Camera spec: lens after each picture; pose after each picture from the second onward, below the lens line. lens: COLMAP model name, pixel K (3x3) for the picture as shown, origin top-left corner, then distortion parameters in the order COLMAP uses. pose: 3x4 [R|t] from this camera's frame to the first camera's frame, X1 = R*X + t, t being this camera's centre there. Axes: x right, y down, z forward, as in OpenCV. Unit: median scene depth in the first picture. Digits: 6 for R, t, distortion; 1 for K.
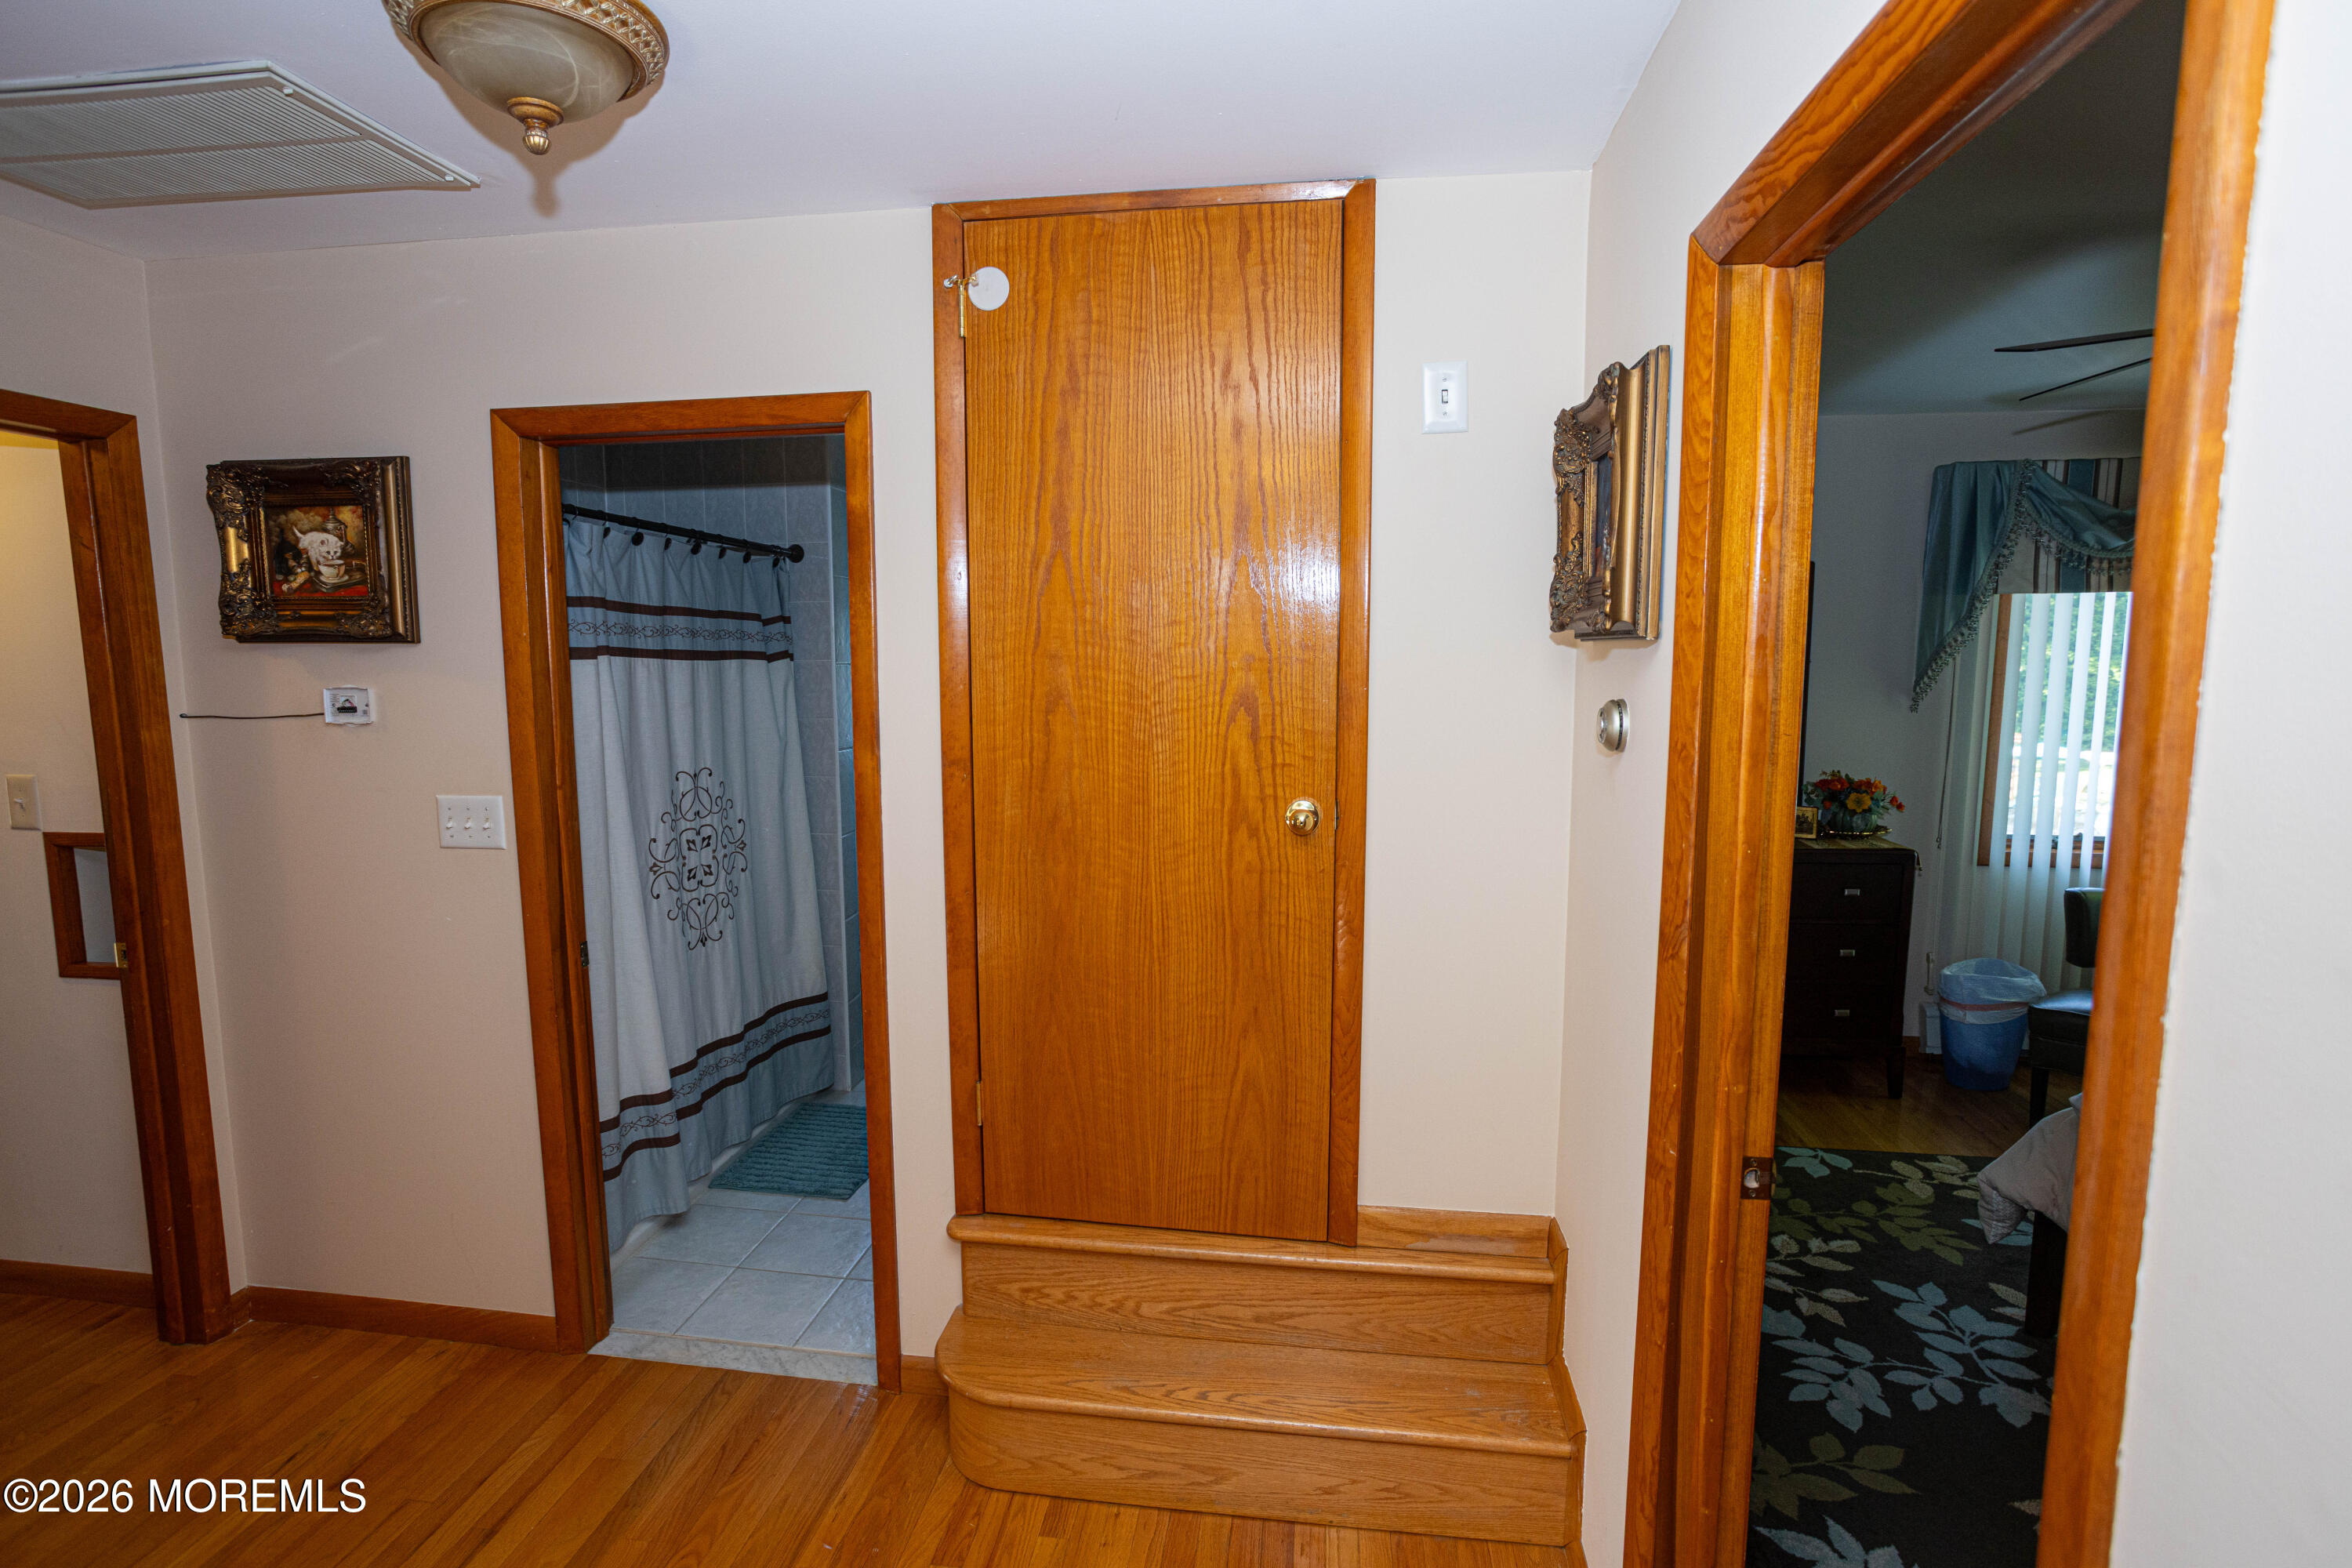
lens RADIAL K [[1149.3, 0, 1161.6], [0, 1149.3, 785.2], [0, 0, 1]] dist [-0.023480, 0.009227]
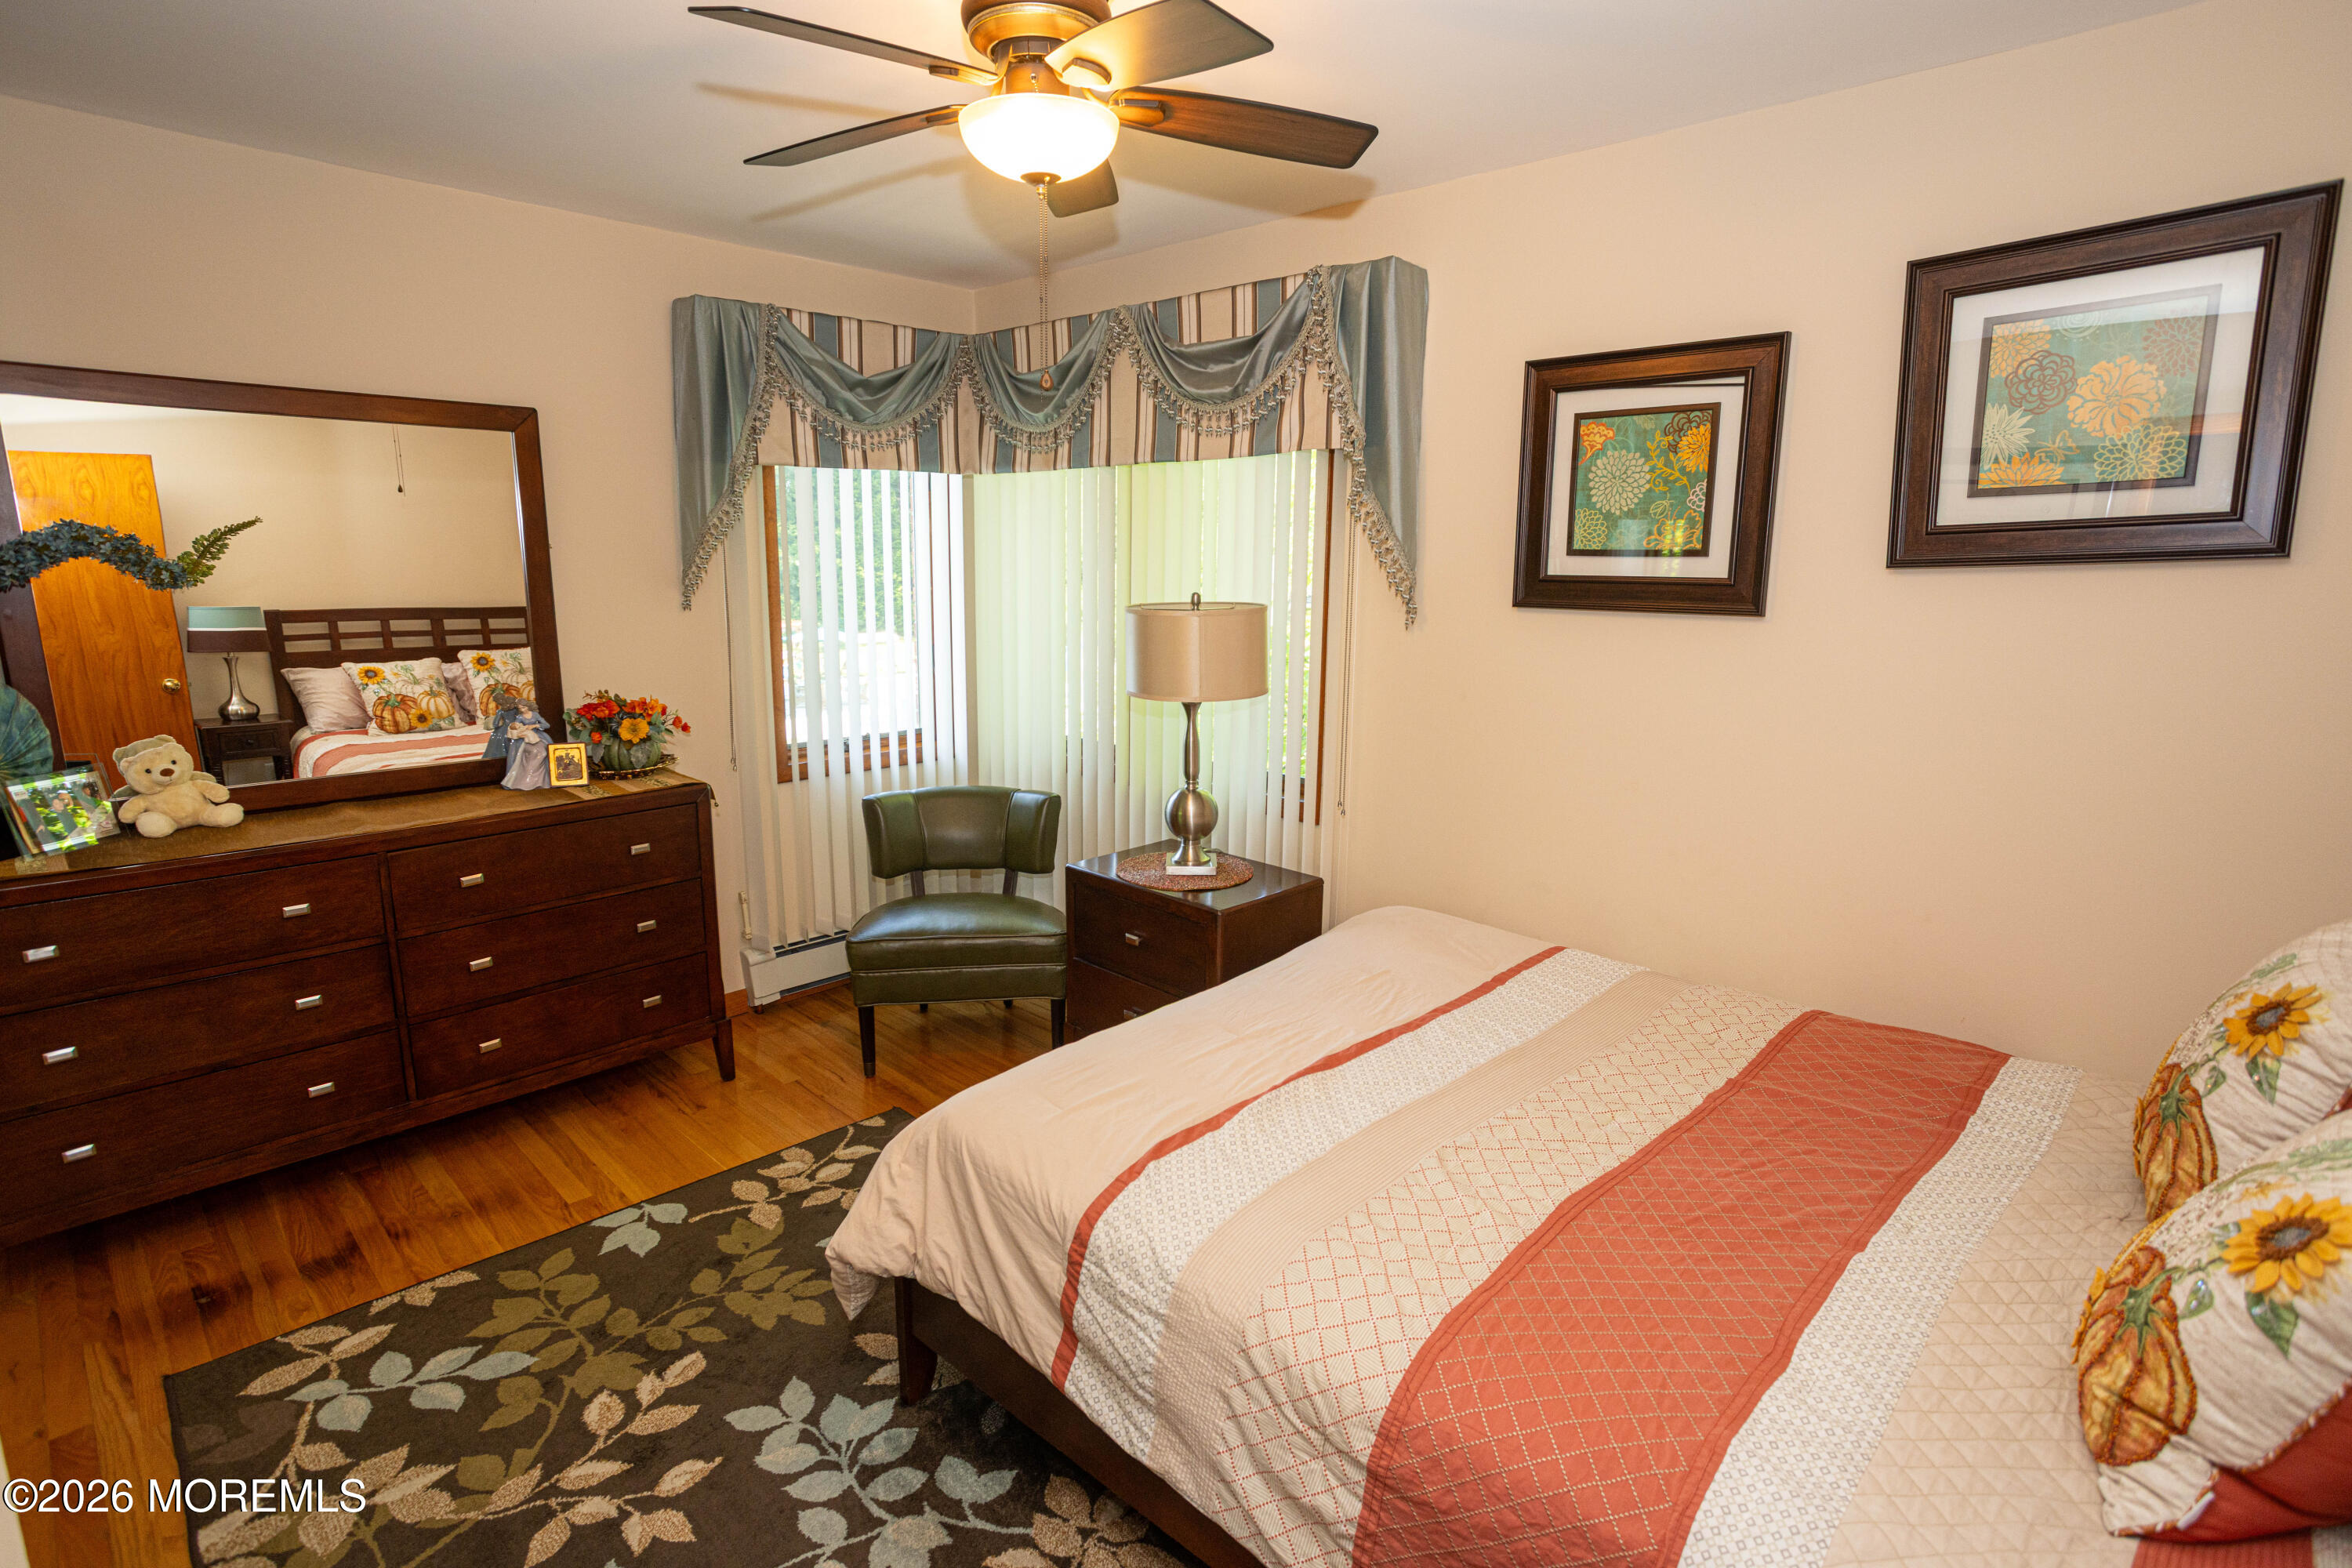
lens RADIAL K [[1149.3, 0, 1165.4], [0, 1149.3, 780.4], [0, 0, 1]] dist [-0.023480, 0.009227]
pose [[0.580257, -0.151337, 0.800249, 0.218120], [0.081155, 0.988438, 0.128081, -0.023652], [-0.810380, -0.009376, 0.585830, 0.286560]]
